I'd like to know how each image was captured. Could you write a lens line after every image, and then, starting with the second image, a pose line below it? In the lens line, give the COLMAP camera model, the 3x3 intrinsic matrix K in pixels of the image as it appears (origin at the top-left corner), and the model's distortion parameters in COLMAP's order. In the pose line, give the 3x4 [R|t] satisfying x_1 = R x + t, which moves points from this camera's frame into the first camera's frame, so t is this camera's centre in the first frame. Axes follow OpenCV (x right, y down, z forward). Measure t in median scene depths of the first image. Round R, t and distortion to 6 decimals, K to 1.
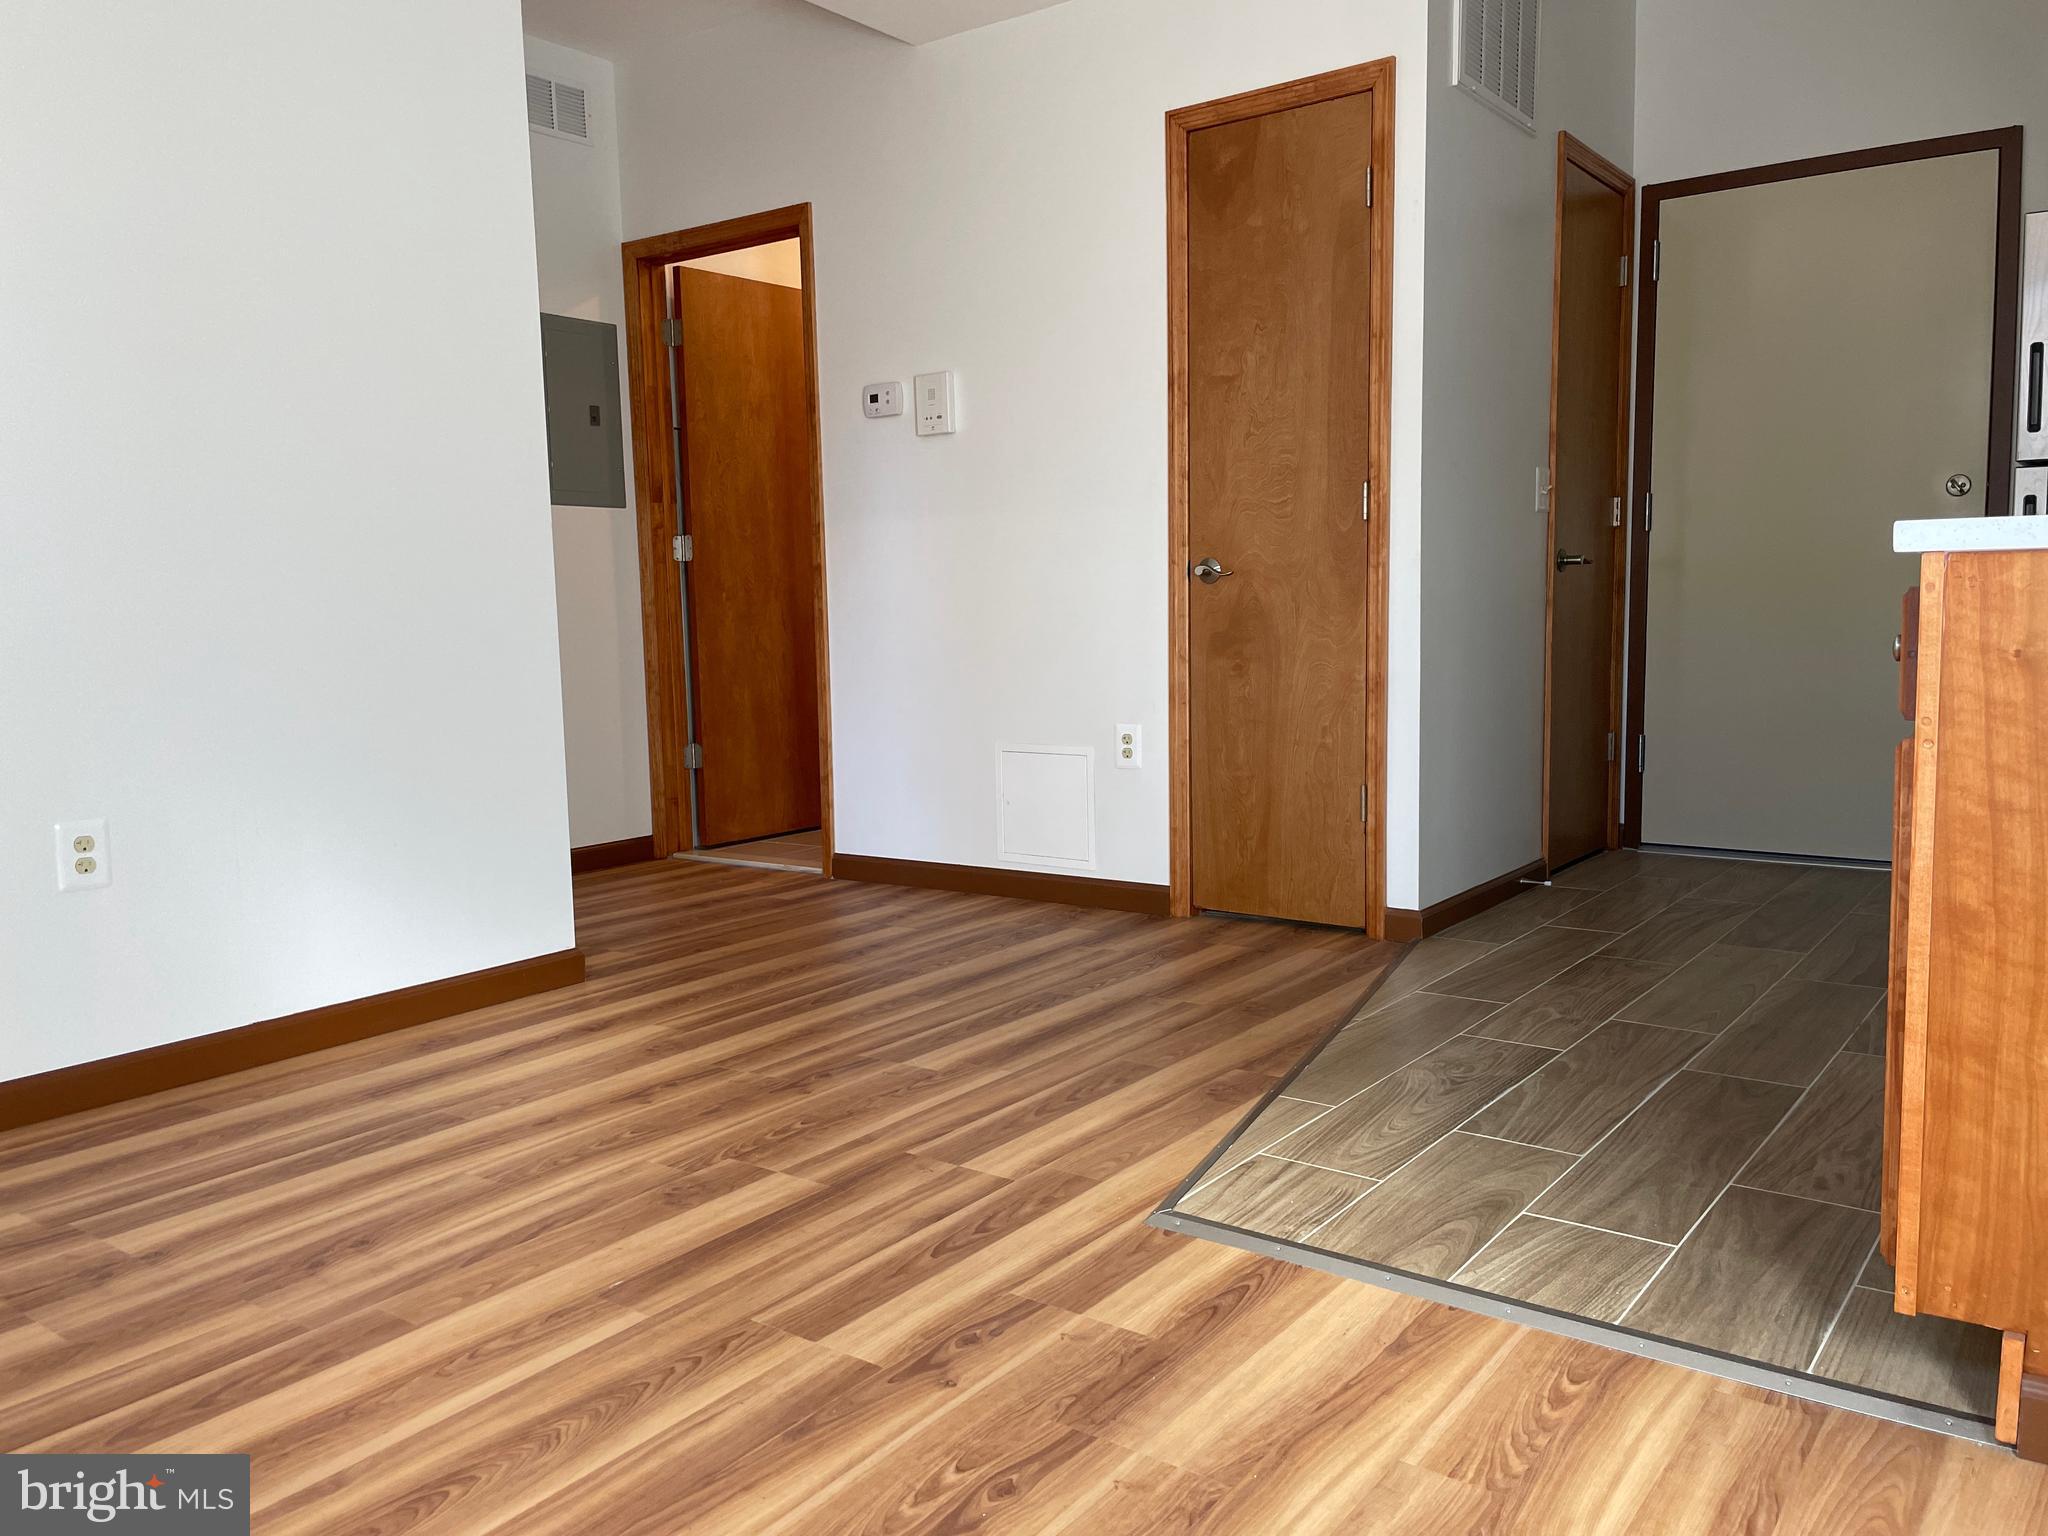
lens RADIAL K [[1571.7, 0, 1018.0], [0, 1571.7, 768.4], [0, 0, 1]] dist [0.073437, -0.061615]
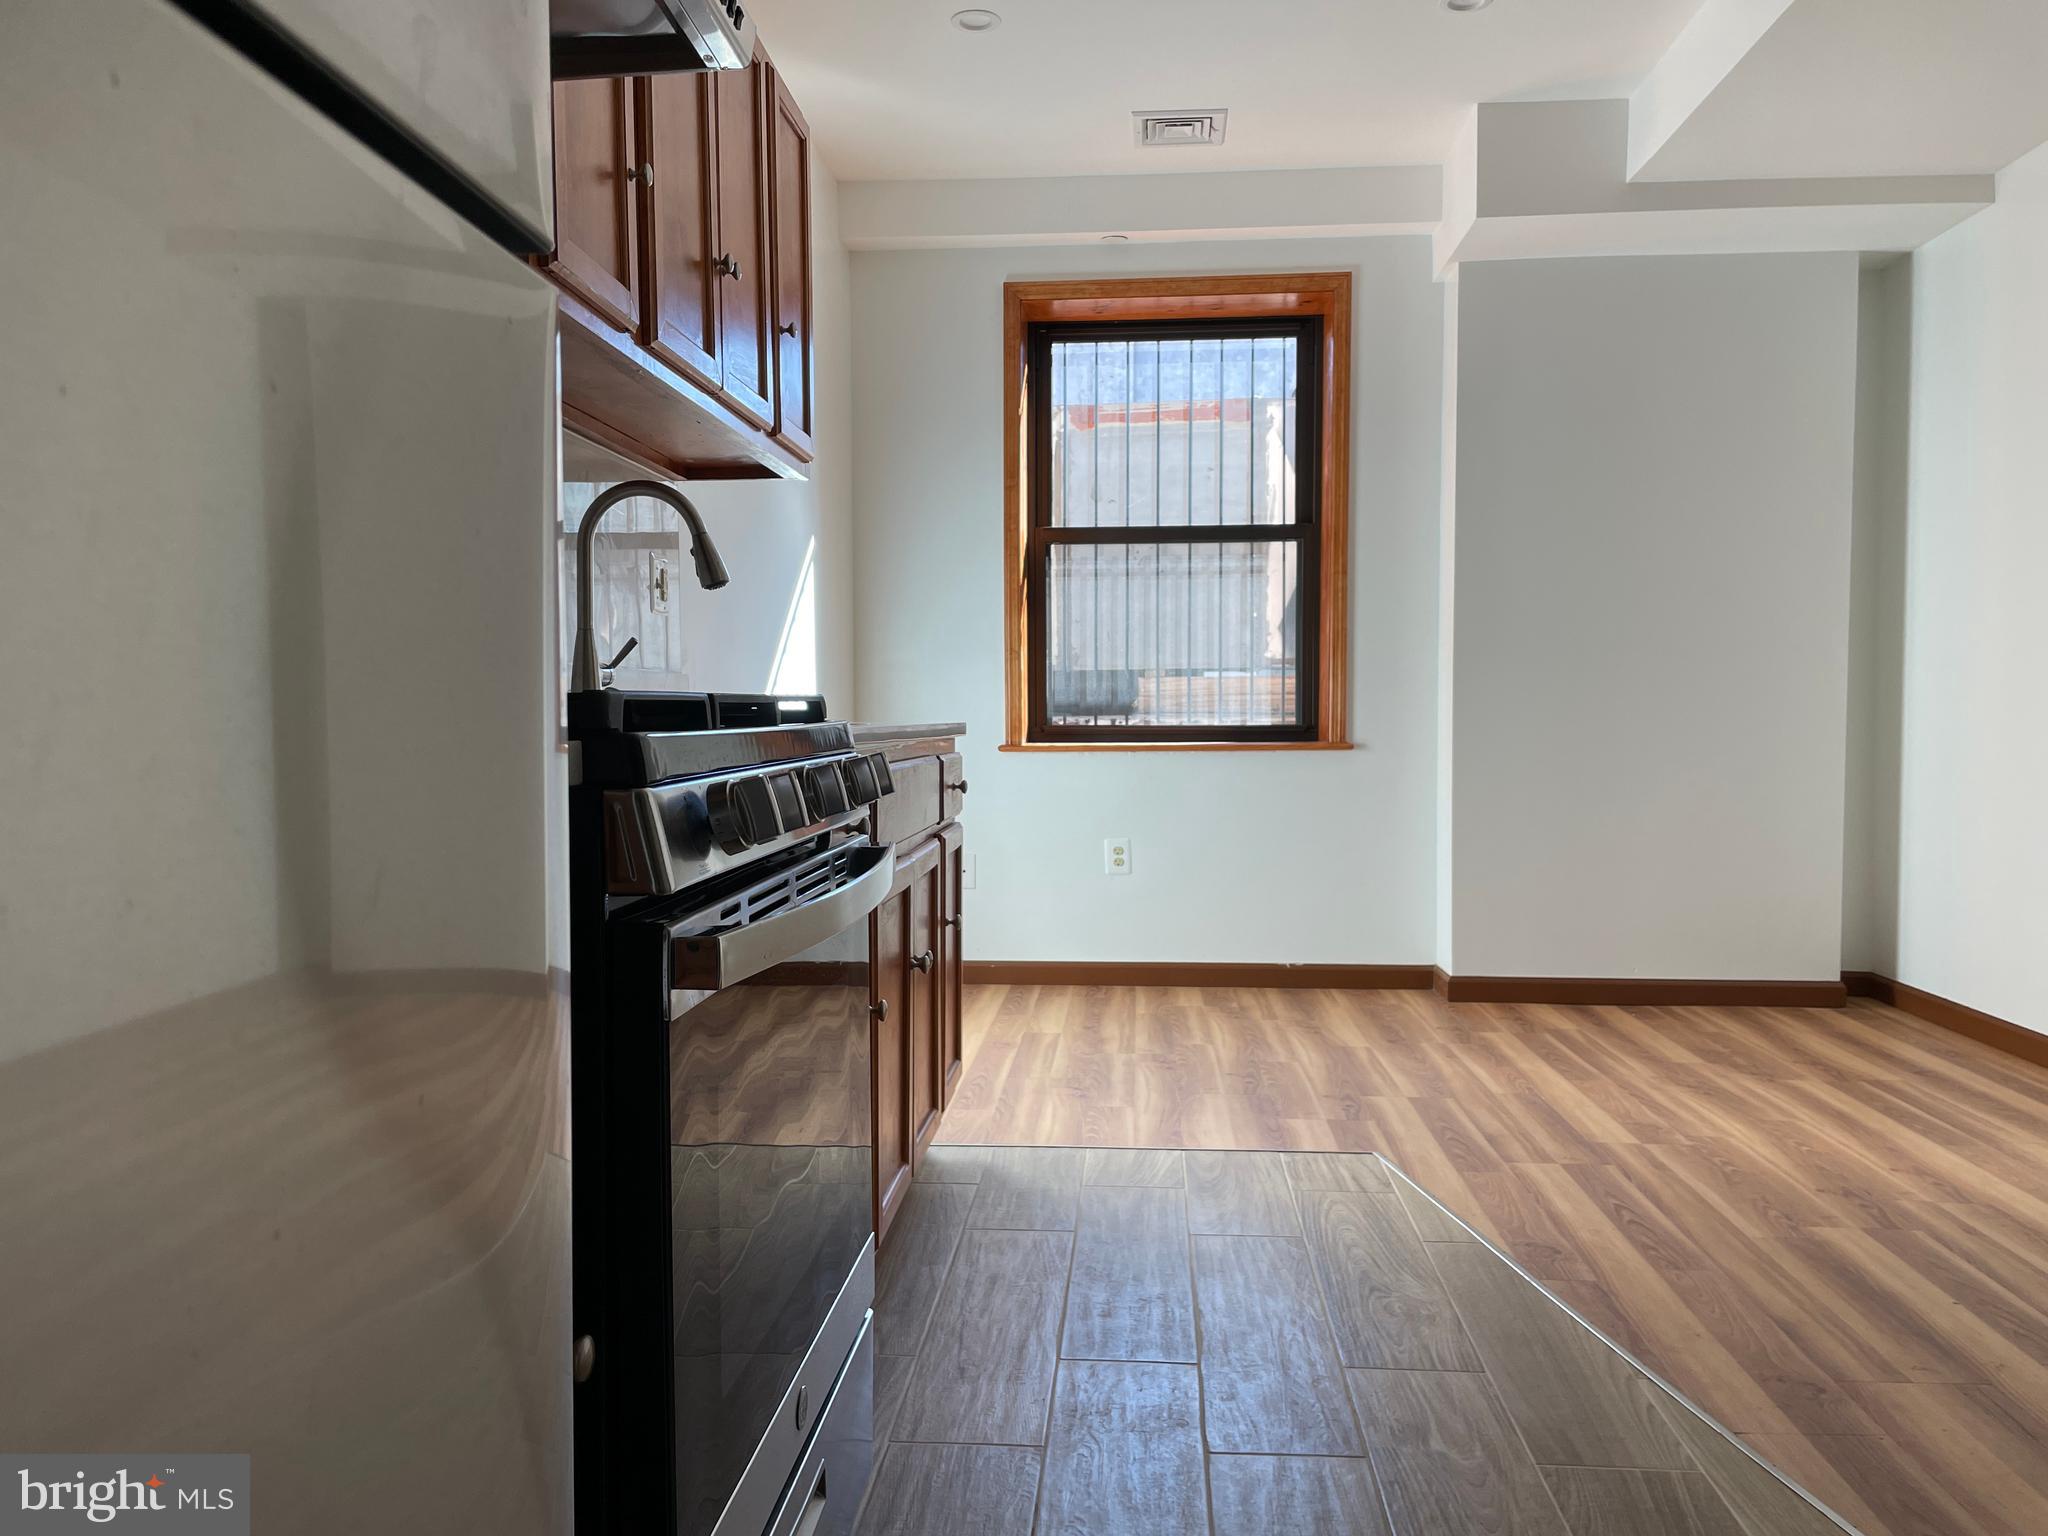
lens RADIAL K [[1571.7, 0, 1025.0], [0, 1571.7, 770.5], [0, 0, 1]] dist [0.073437, -0.061615]
pose [[-0.845356, 0.047058, -0.532126, 1.052216], [-0.032407, 0.989760, 0.139012, -0.254875], [0.533219, 0.134759, -0.835175, 1.839127]]
